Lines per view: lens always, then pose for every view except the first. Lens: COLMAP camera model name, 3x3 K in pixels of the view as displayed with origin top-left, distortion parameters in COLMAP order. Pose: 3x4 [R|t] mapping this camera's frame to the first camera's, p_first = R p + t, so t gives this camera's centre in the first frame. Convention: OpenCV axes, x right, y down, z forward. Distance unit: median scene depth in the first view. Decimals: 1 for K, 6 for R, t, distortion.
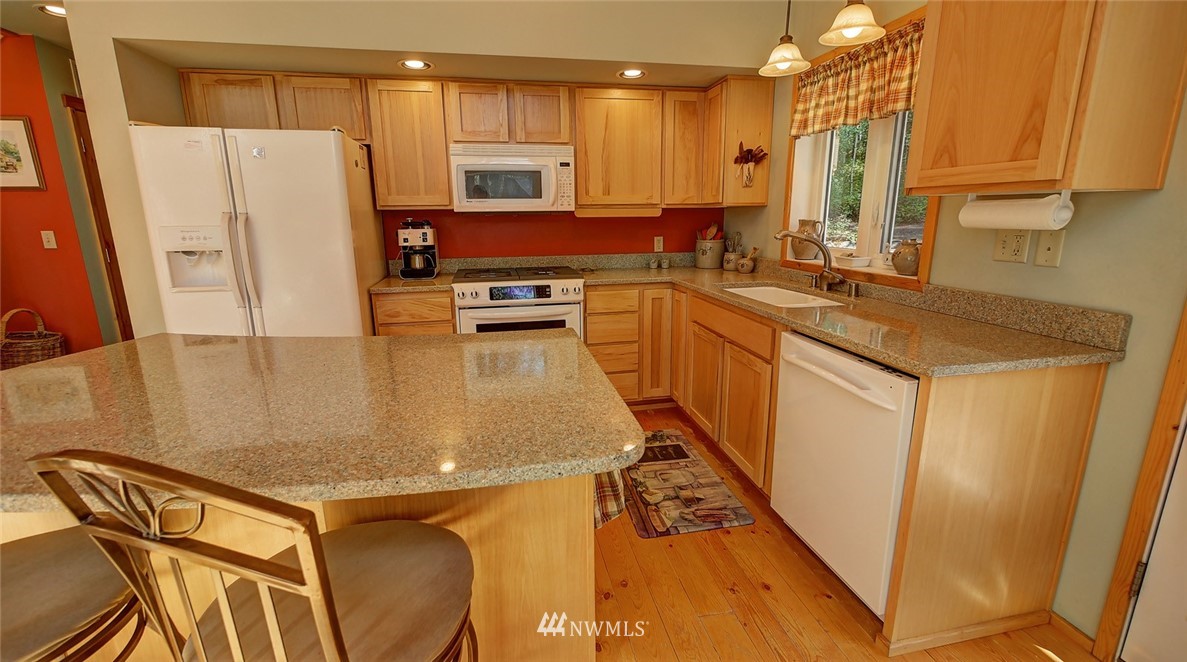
lens RADIAL K [[492.0, 0, 589.7], [0, 492.0, 324.3], [0, 0, 1]] dist [-0.007398, 0.000437]
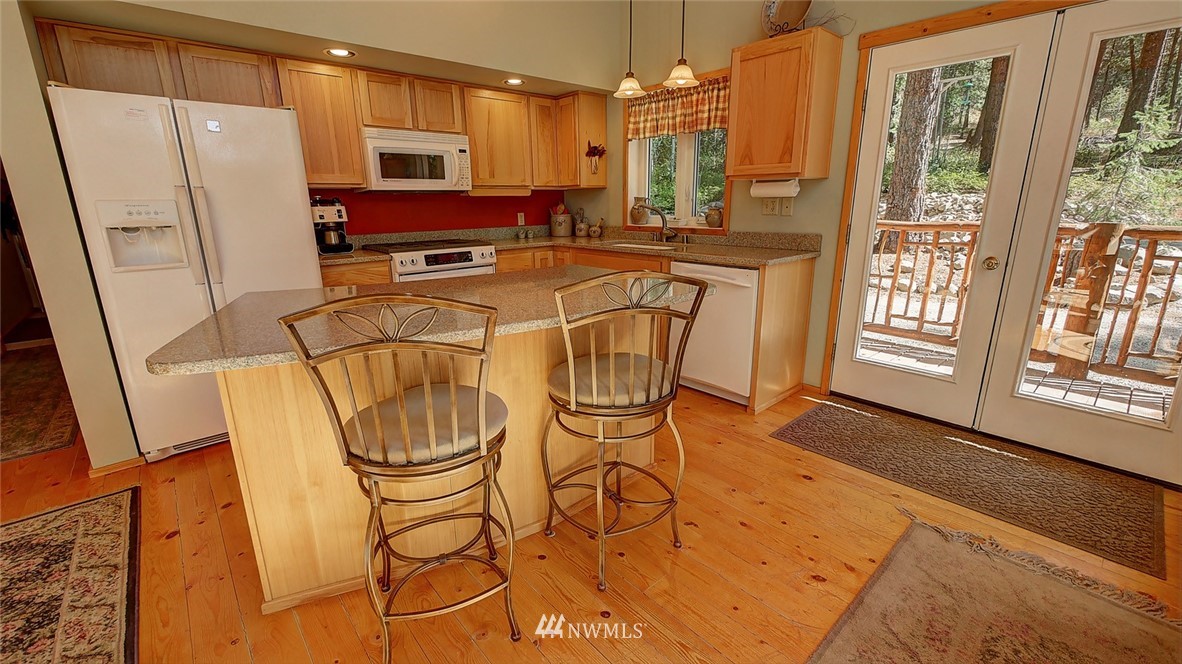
lens RADIAL K [[490.0, 0, 586.7], [0, 490.0, 328.6], [0, 0, 1]] dist [-0.007398, 0.000437]
pose [[0.863043, -0.128186, 0.488595, -0.462346], [0.113651, 0.991741, 0.059439, 0.072735], [-0.492179, 0.004231, 0.870484, -0.199171]]
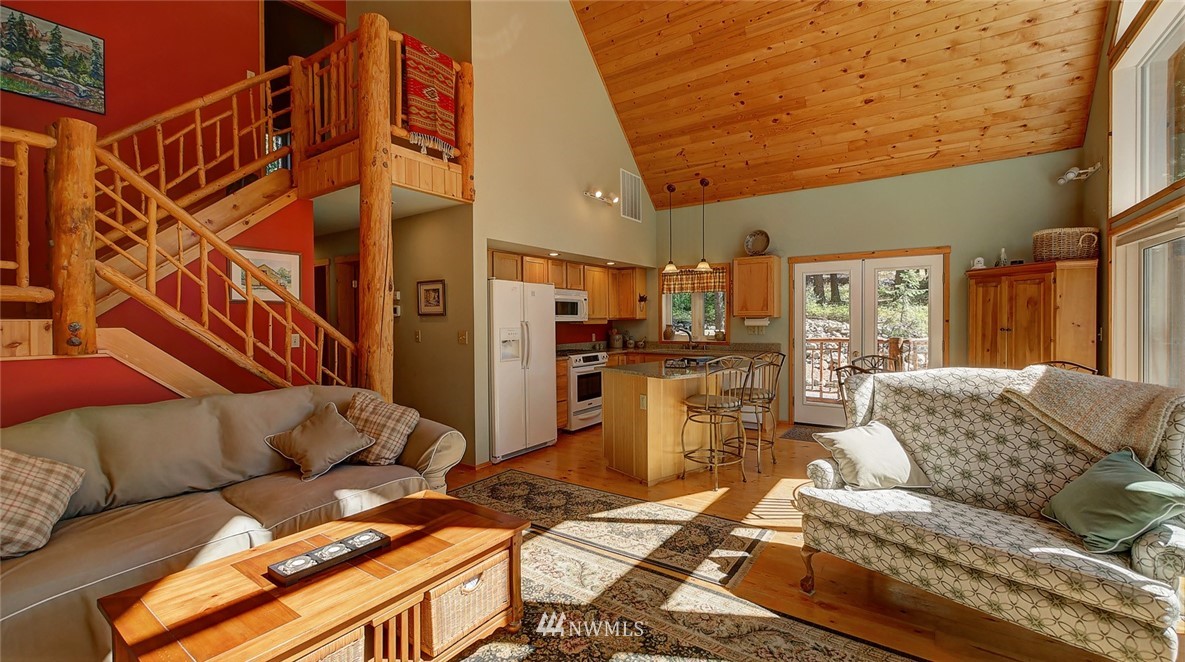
lens RADIAL K [[491.2, 0, 585.2], [0, 491.2, 326.5], [0, 0, 1]] dist [-0.007398, 0.000437]
pose [[0.725324, -0.004373, 0.688394, -1.632136], [0.152046, 0.976302, -0.154000, 0.122686], [-0.671407, 0.216368, 0.708800, -0.514013]]
